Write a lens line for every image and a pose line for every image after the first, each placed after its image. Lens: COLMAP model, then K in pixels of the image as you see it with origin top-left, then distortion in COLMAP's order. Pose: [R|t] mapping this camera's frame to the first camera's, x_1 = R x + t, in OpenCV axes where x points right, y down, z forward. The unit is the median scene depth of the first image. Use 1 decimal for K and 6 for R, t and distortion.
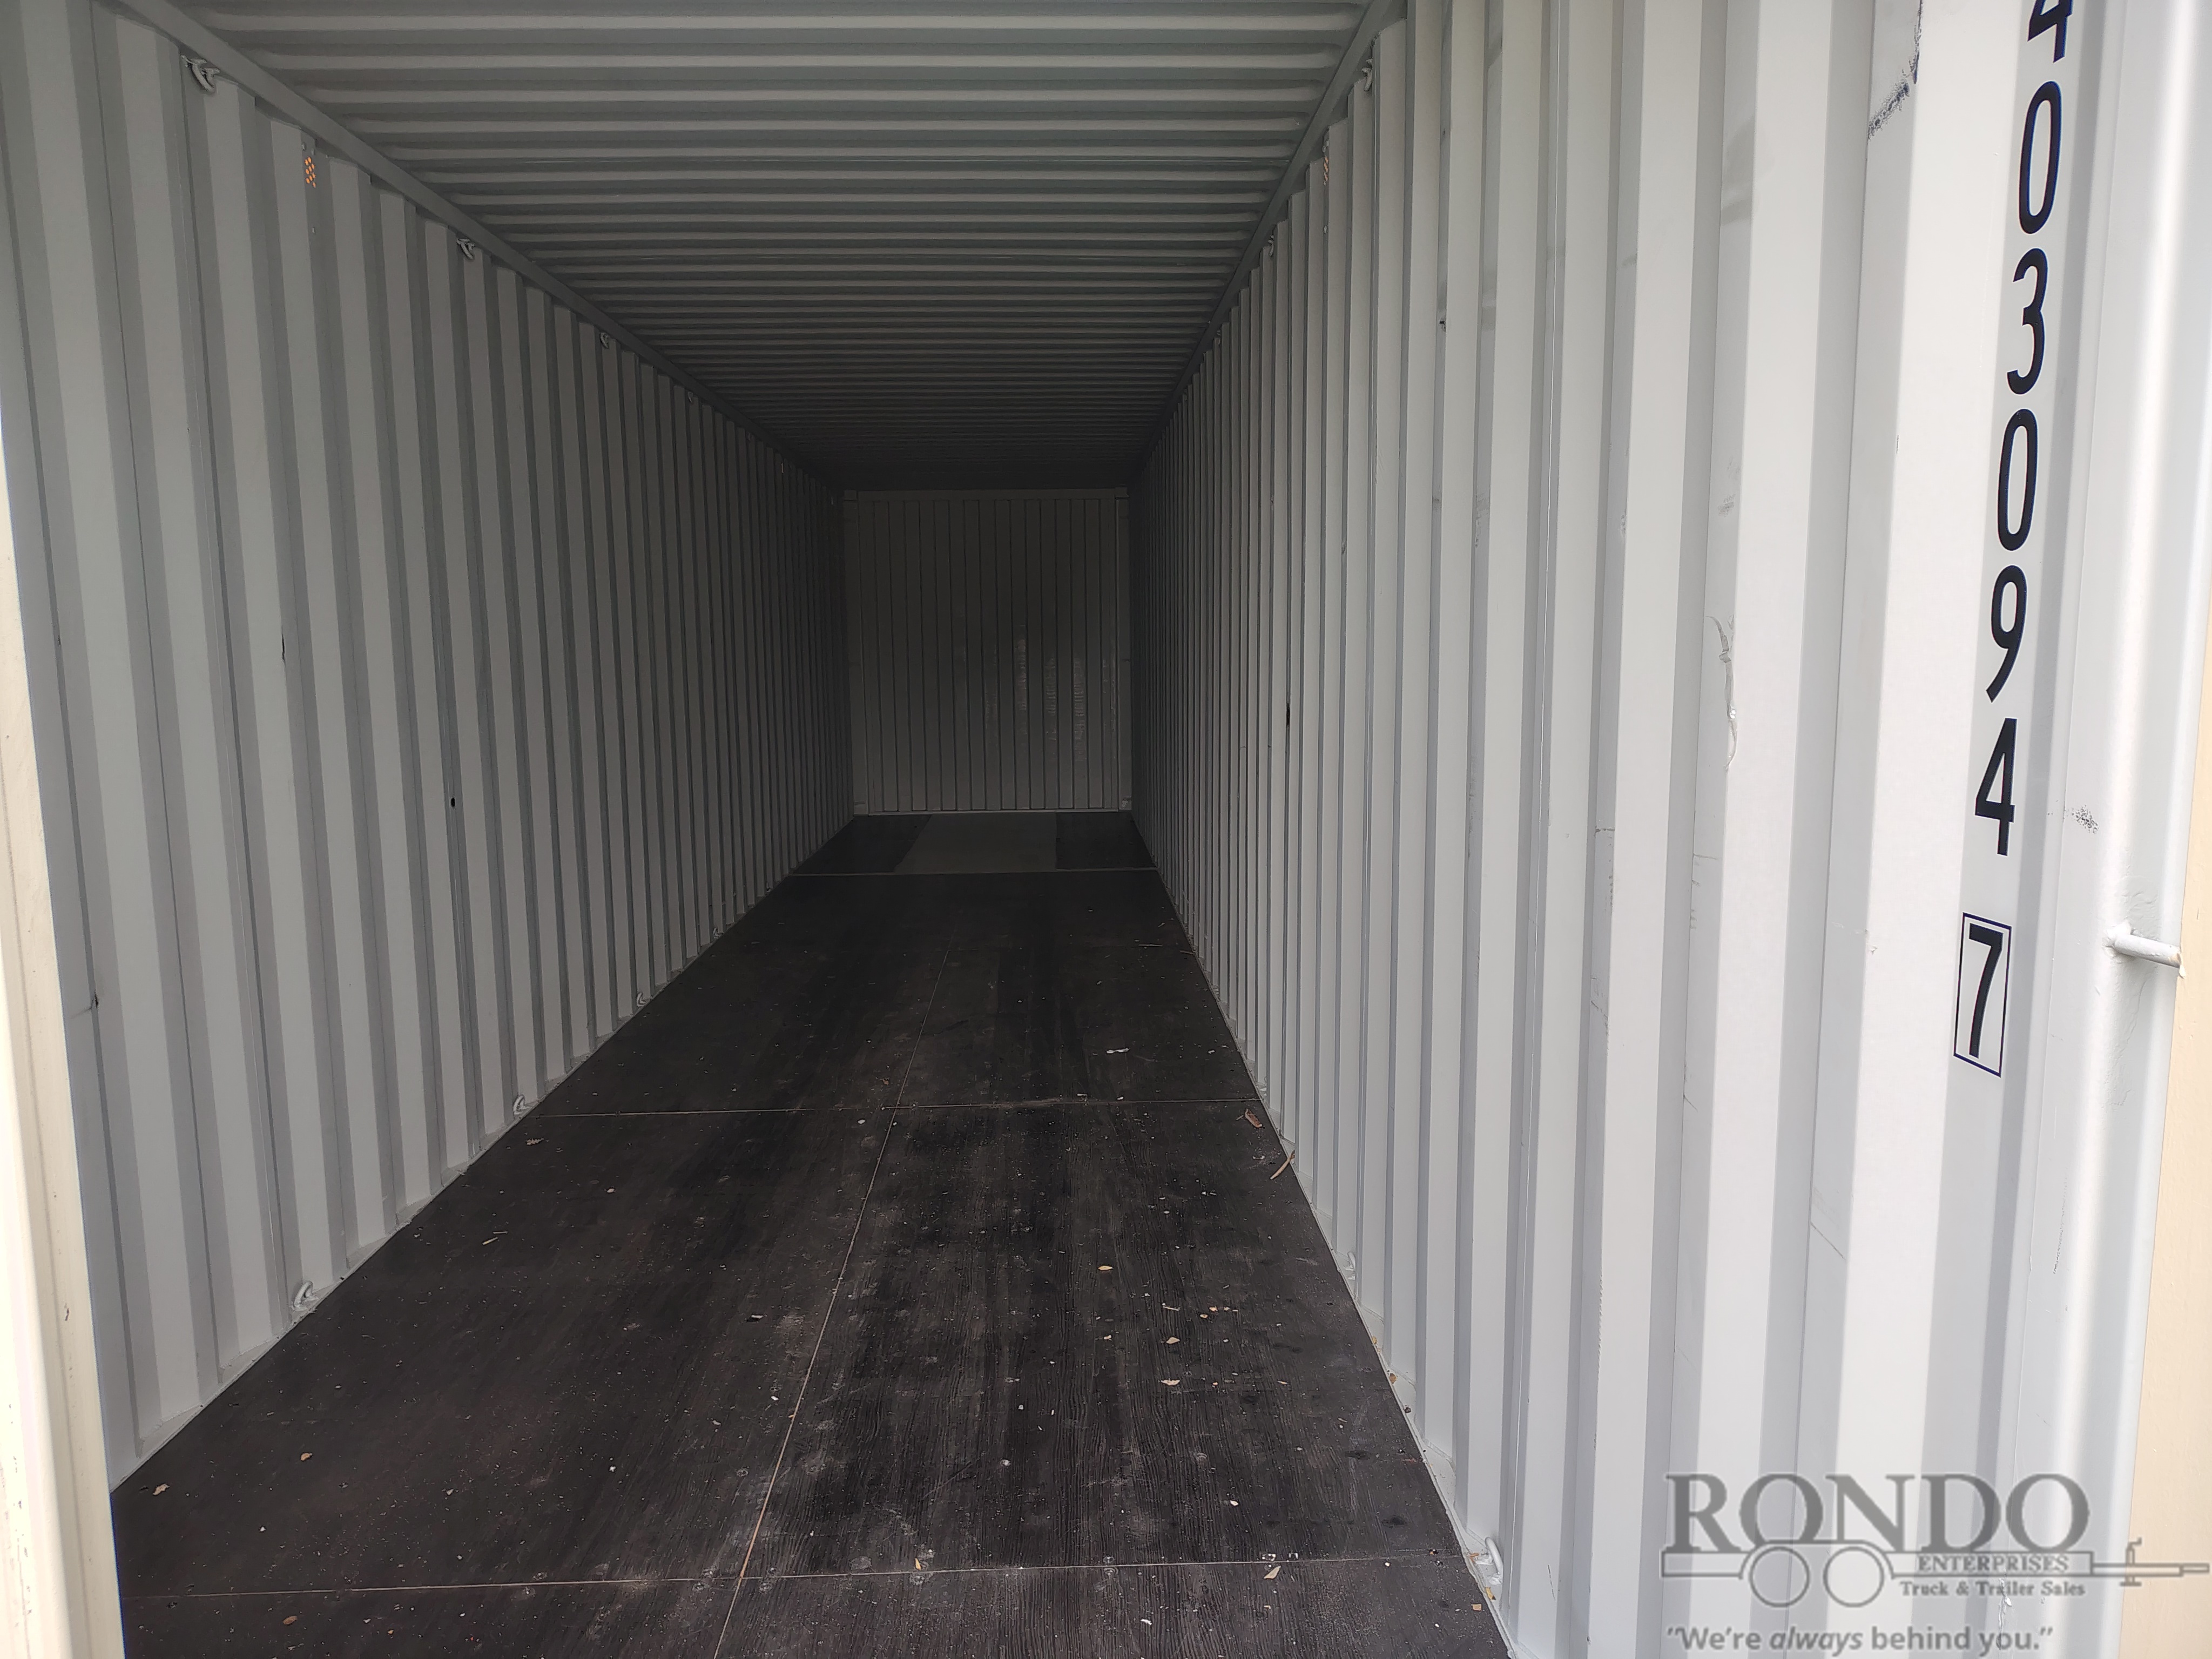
lens RADIAL K [[1557.6, 0, 1117.5], [0, 1557.6, 846.0], [0, 0, 1]] dist [0.047740, -0.053050]
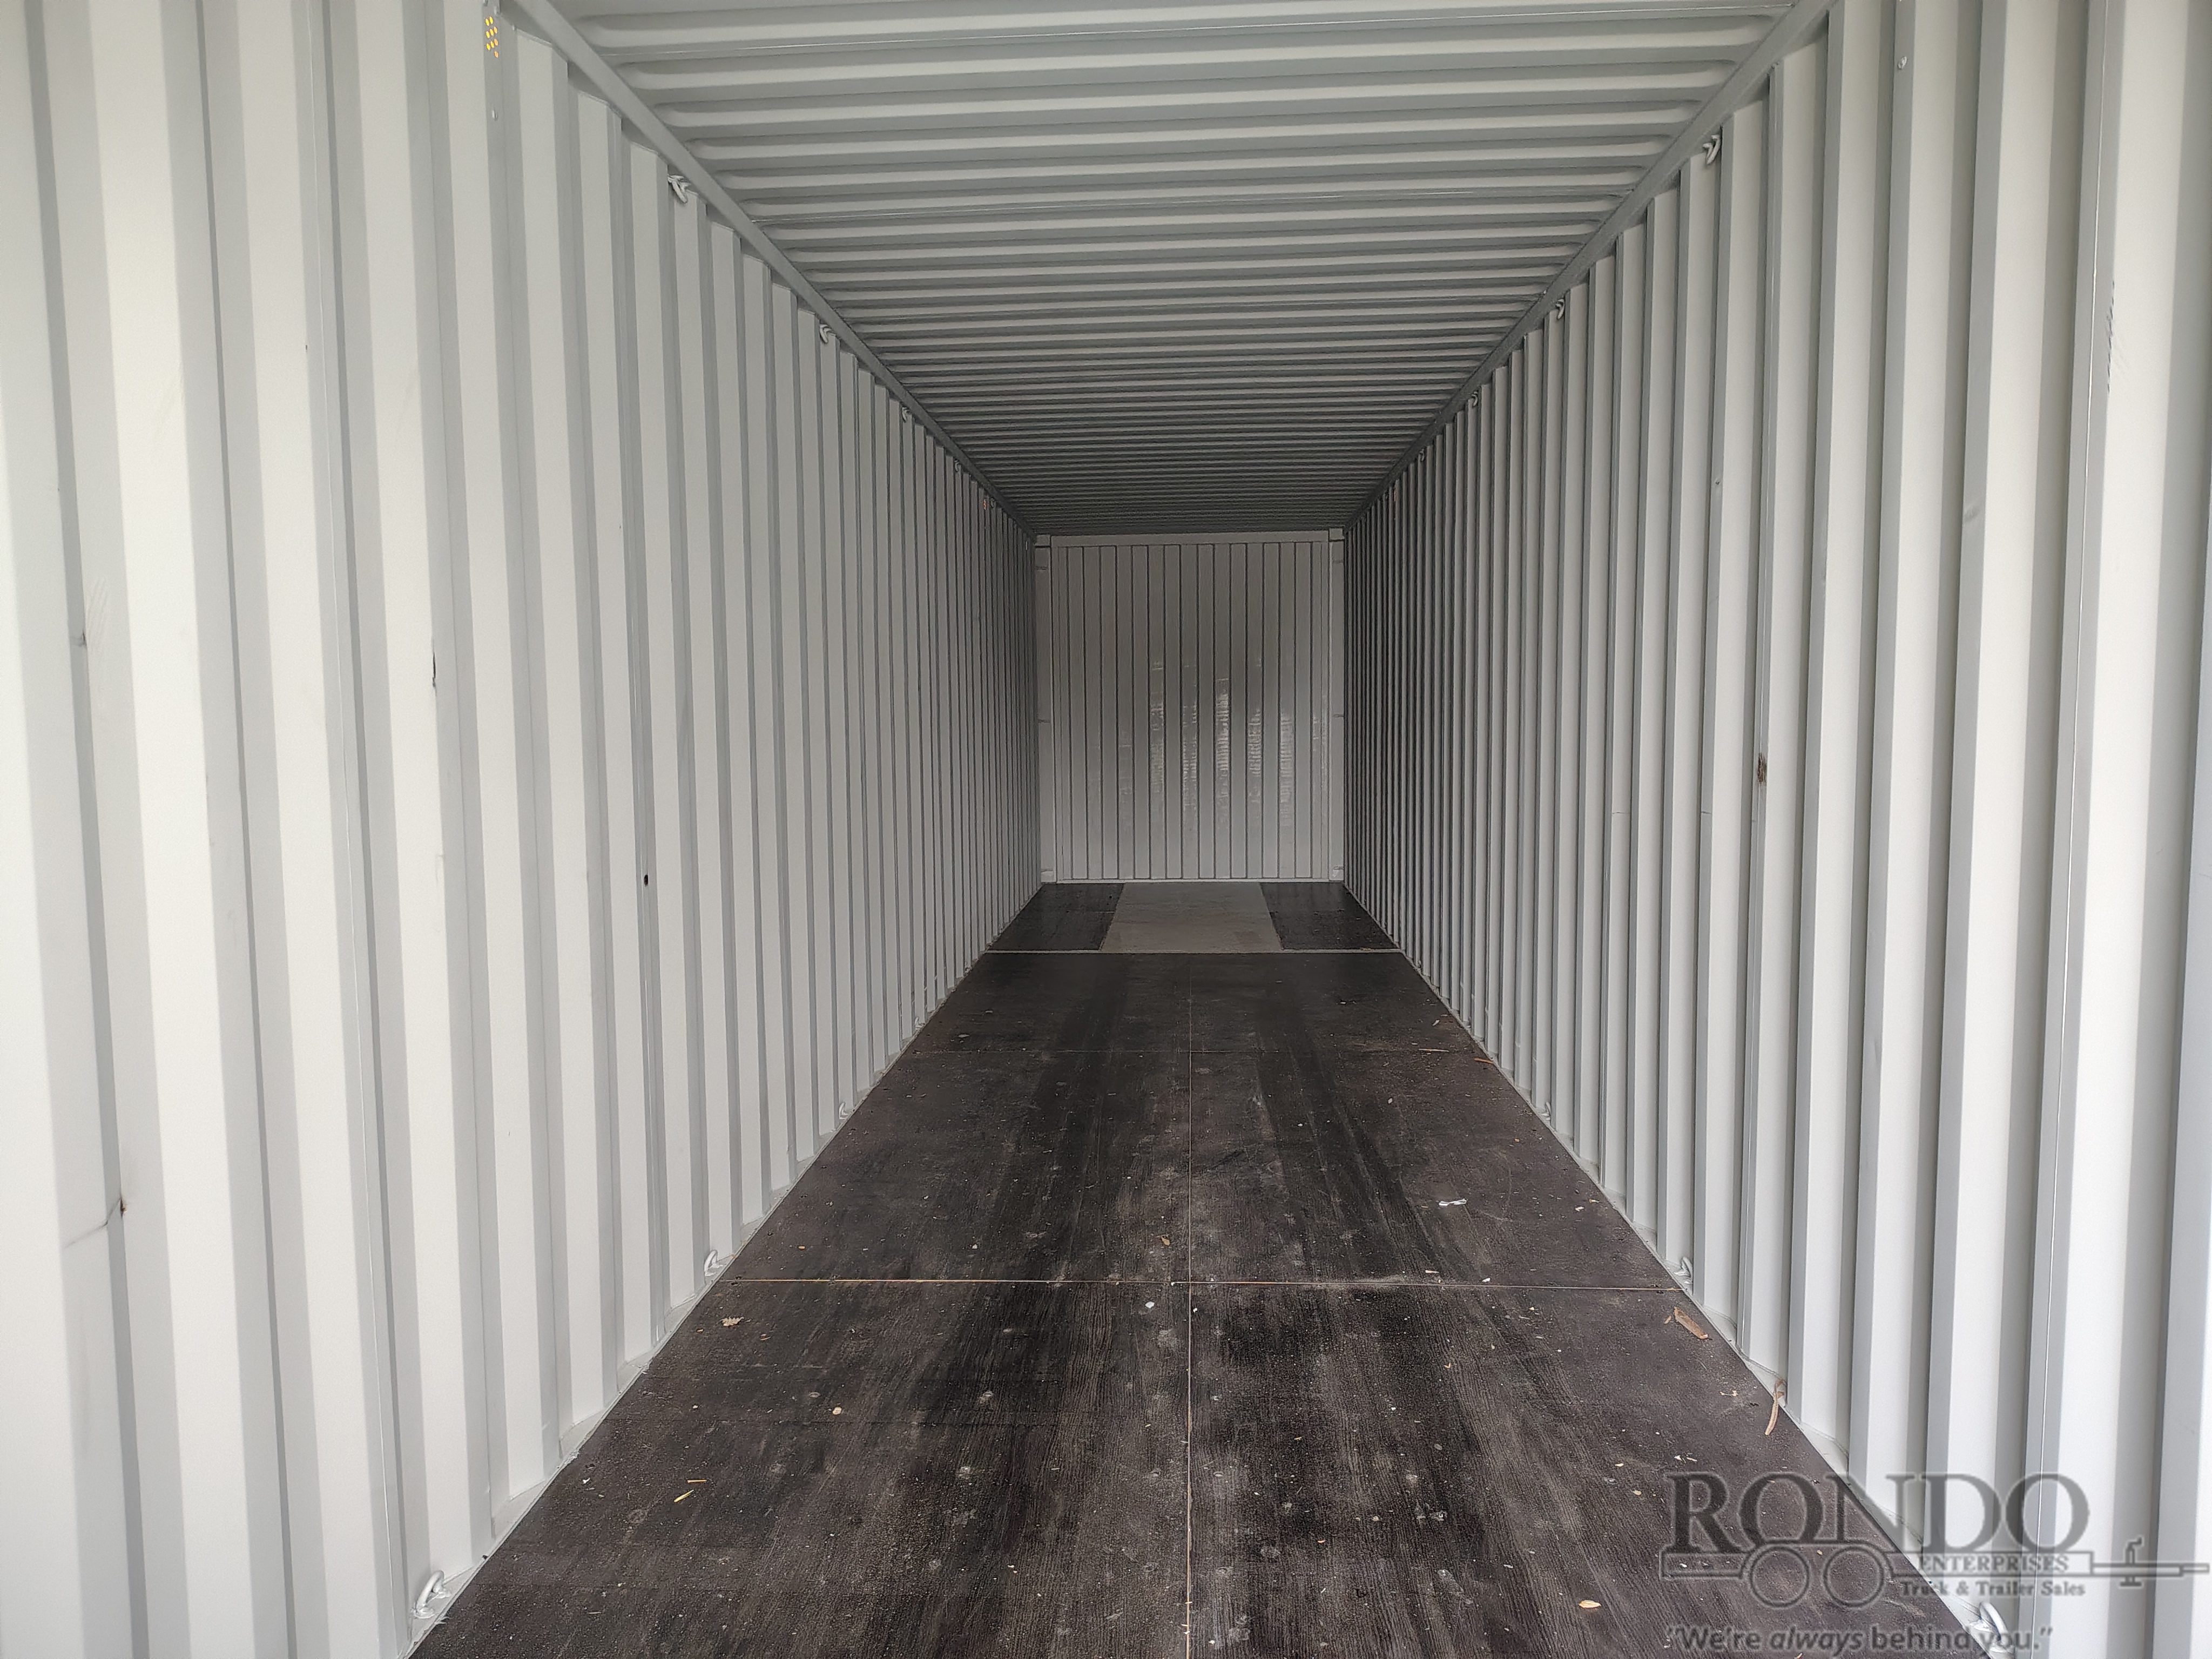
lens RADIAL K [[1557.6, 0, 1098.8], [0, 1557.6, 814.2], [0, 0, 1]] dist [0.047740, -0.053050]
pose [[0.994629, 0.002417, -0.103474, -0.111483], [-0.008702, 0.998140, -0.060331, -0.014809], [0.103136, 0.060907, 0.992801, 0.233717]]
